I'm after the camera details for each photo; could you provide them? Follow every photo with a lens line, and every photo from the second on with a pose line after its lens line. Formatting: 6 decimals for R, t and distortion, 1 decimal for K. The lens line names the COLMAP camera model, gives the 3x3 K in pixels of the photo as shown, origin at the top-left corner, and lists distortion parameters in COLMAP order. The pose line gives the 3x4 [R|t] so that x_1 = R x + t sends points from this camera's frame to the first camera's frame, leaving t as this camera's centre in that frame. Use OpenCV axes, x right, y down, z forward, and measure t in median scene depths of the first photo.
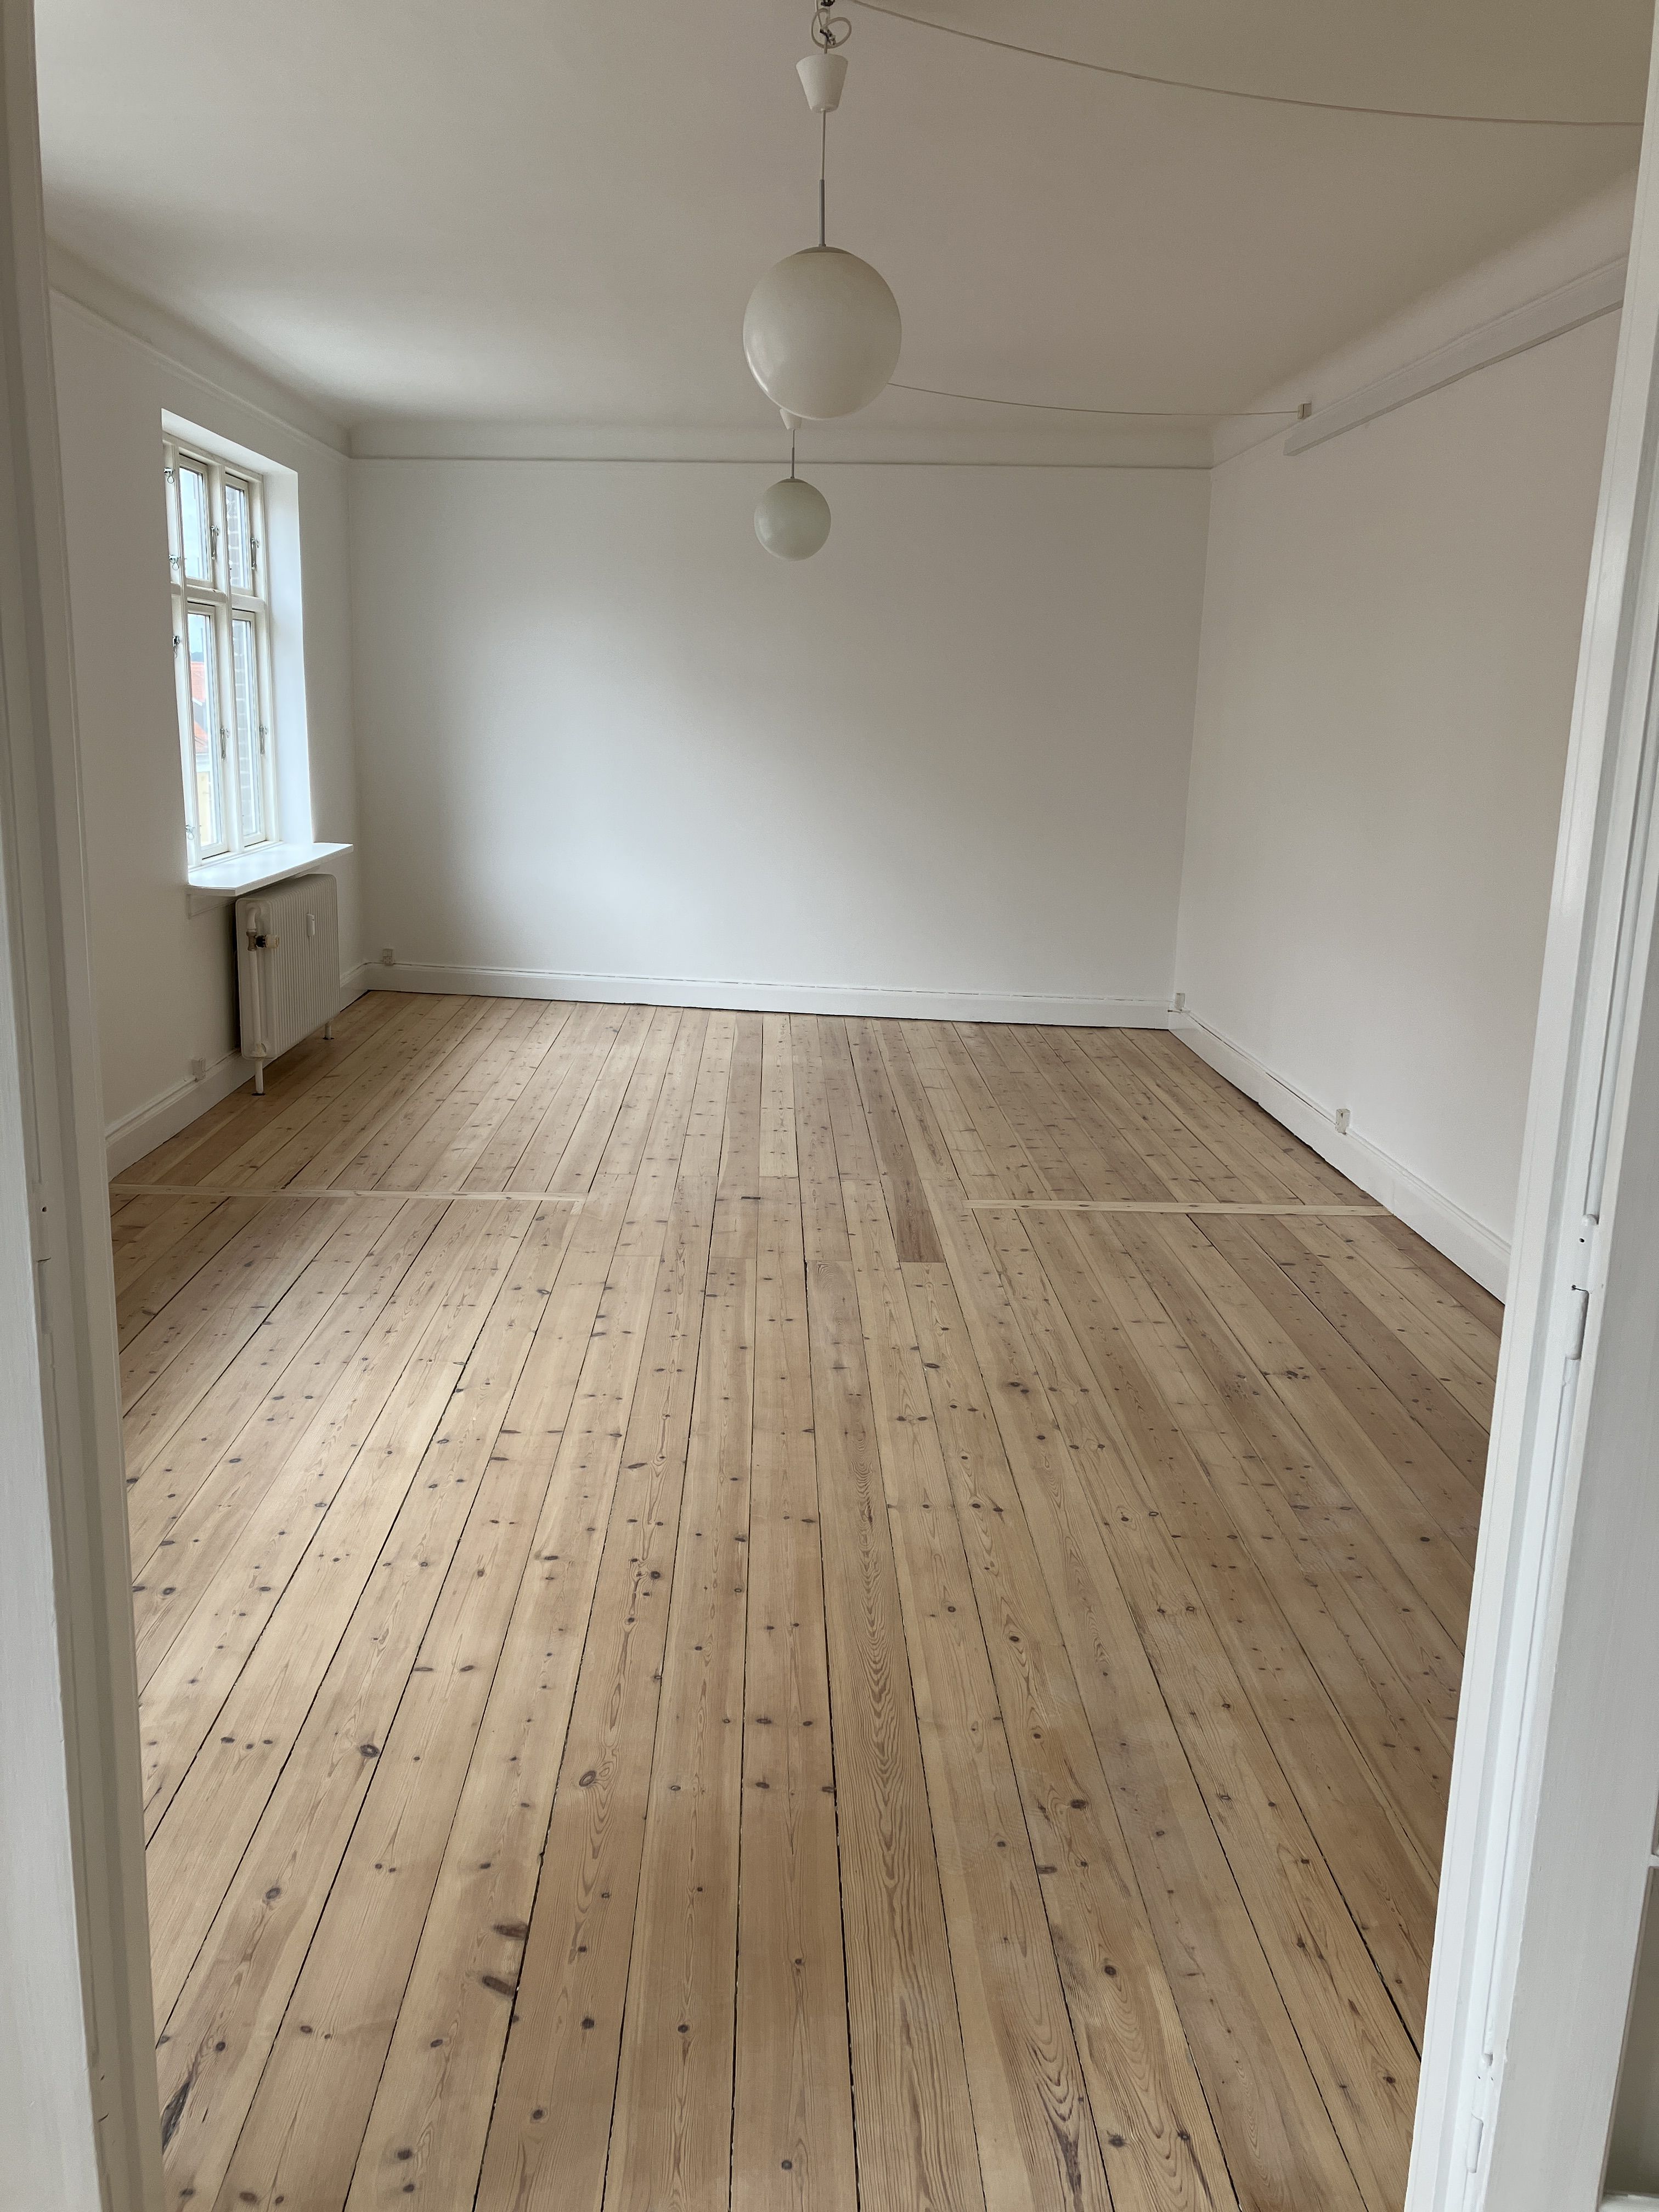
lens RADIAL K [[1811.9, 0, 813.5], [0, 1811.9, 1055.5], [0, 0, 1]] dist [-0.002210, -0.001761]
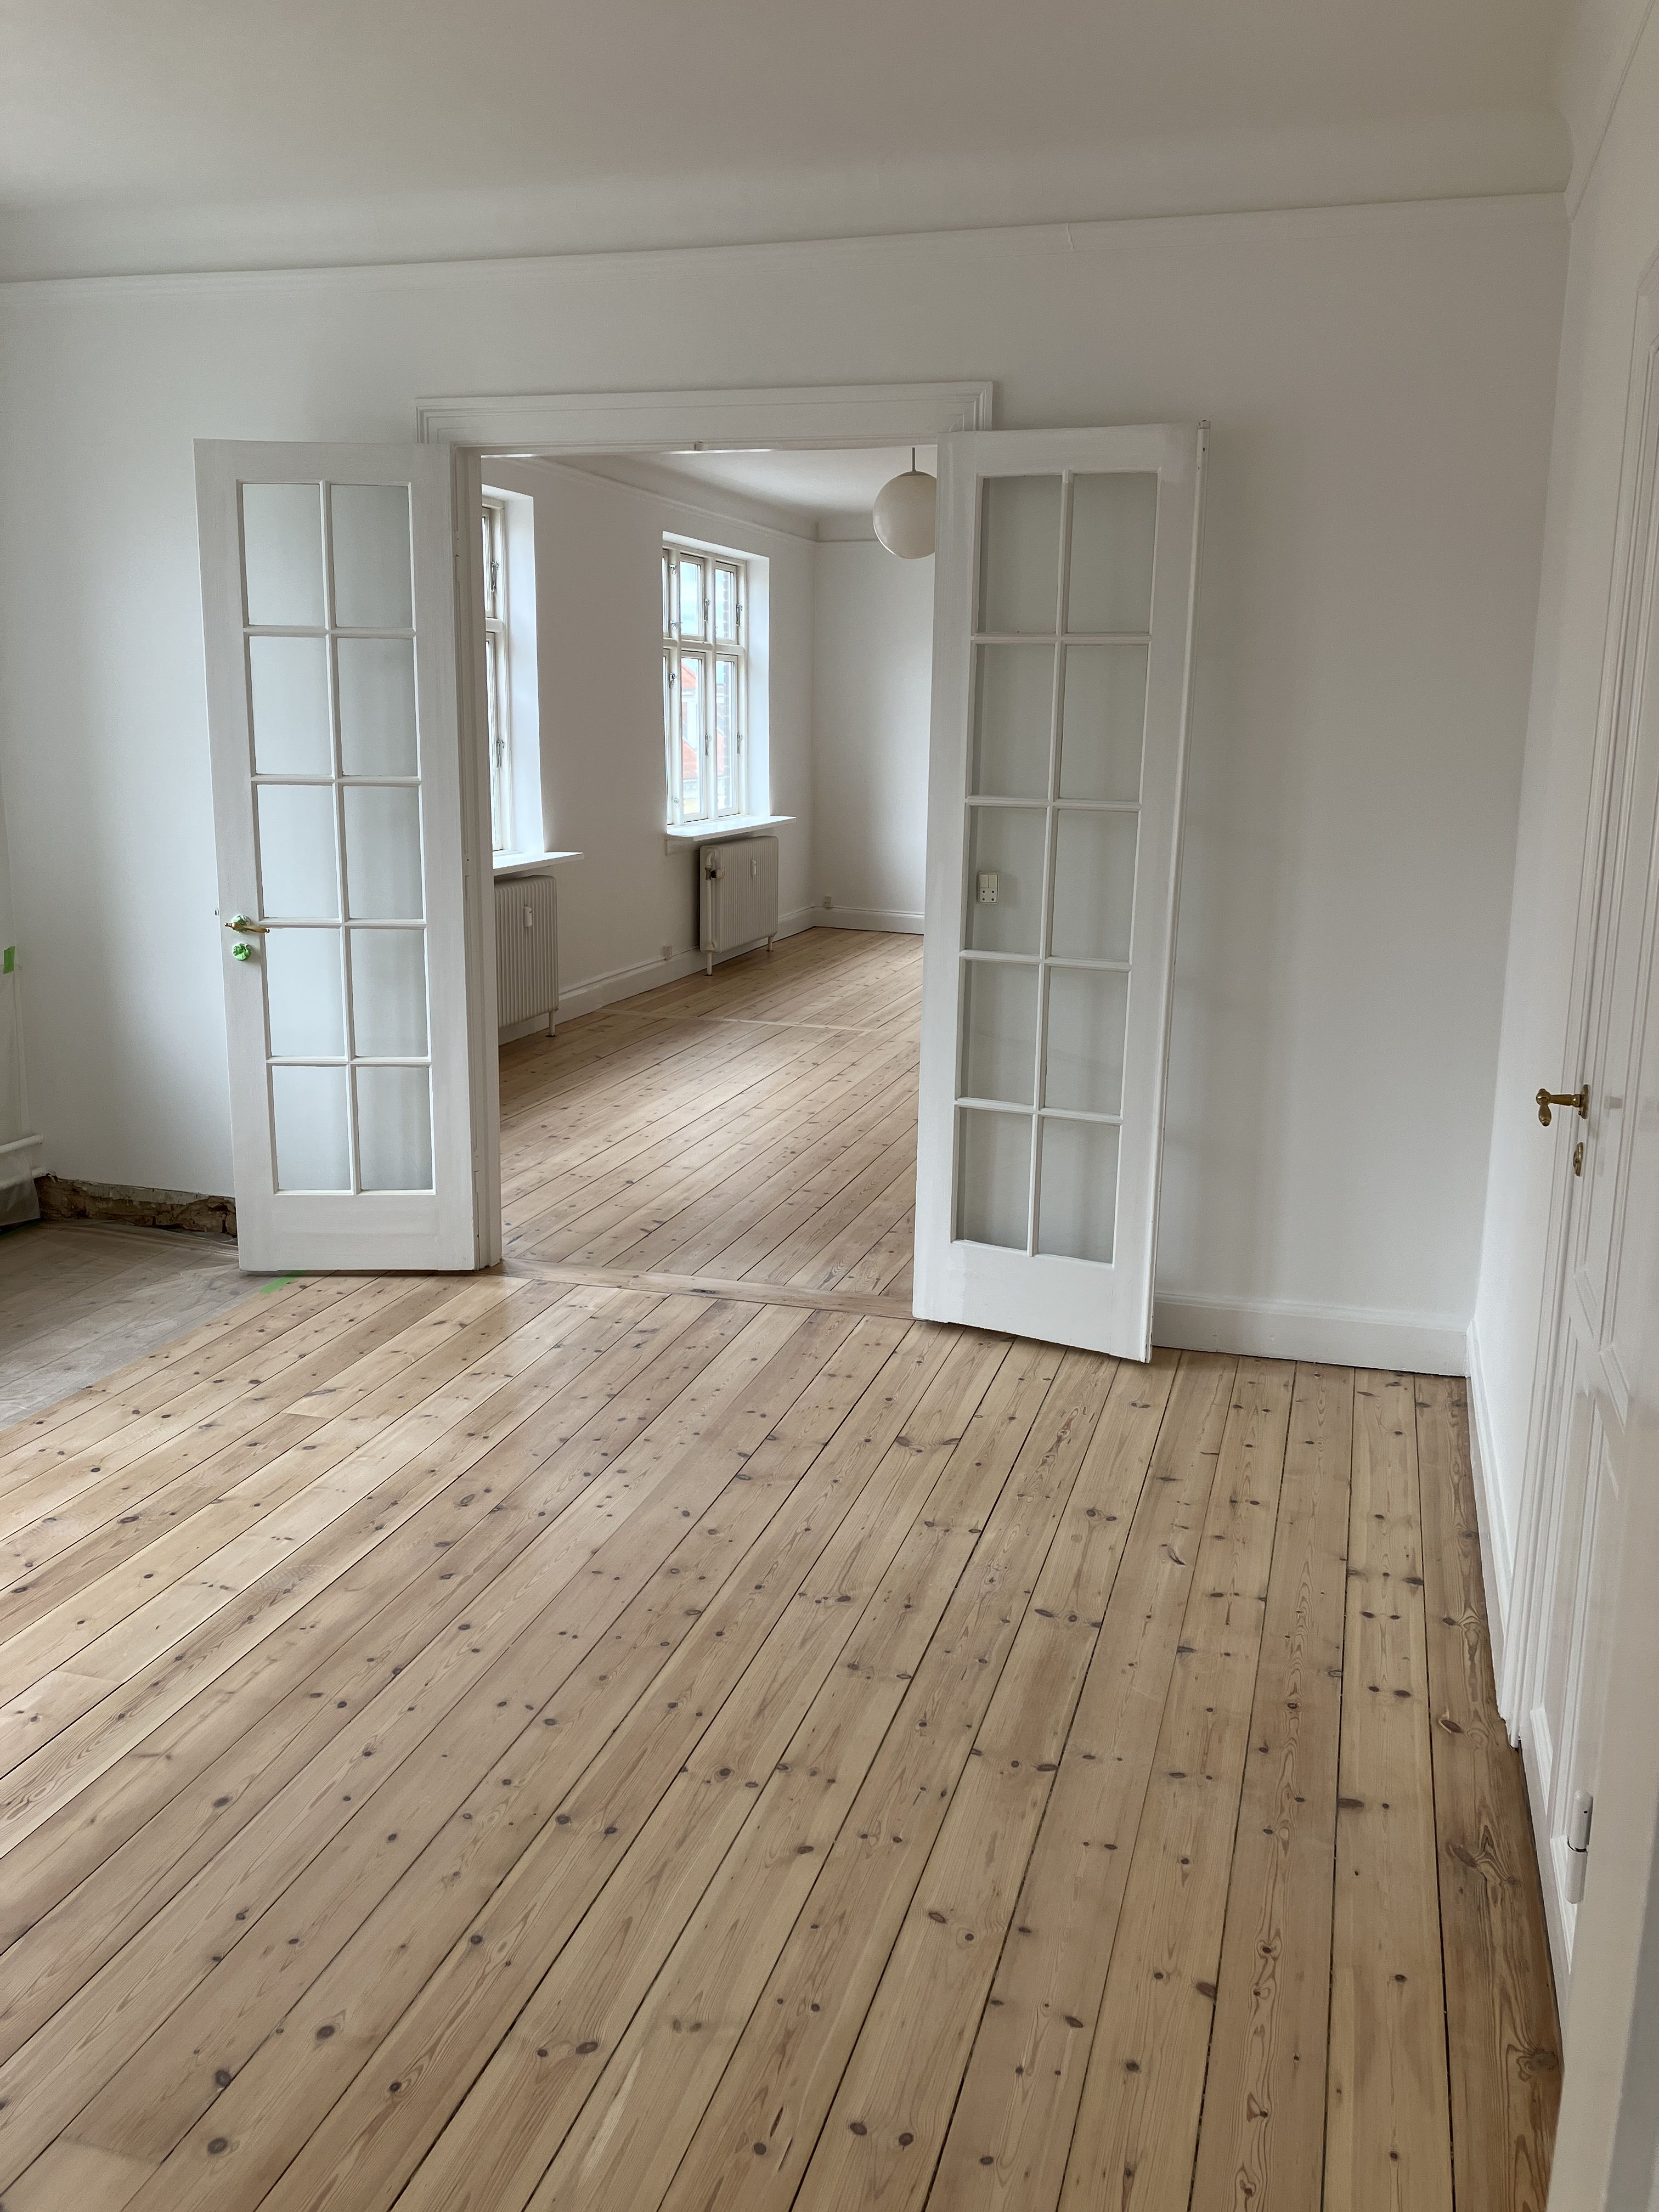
lens RADIAL K [[1811.9, 0, 832.8], [0, 1811.9, 1106.0], [0, 0, 1]] dist [-0.002210, -0.001761]
pose [[0.949814, 0.059457, -0.307112, 0.260283], [-0.055066, 0.998219, 0.022949, 0.087999], [0.307929, -0.004886, 0.951397, -0.404228]]
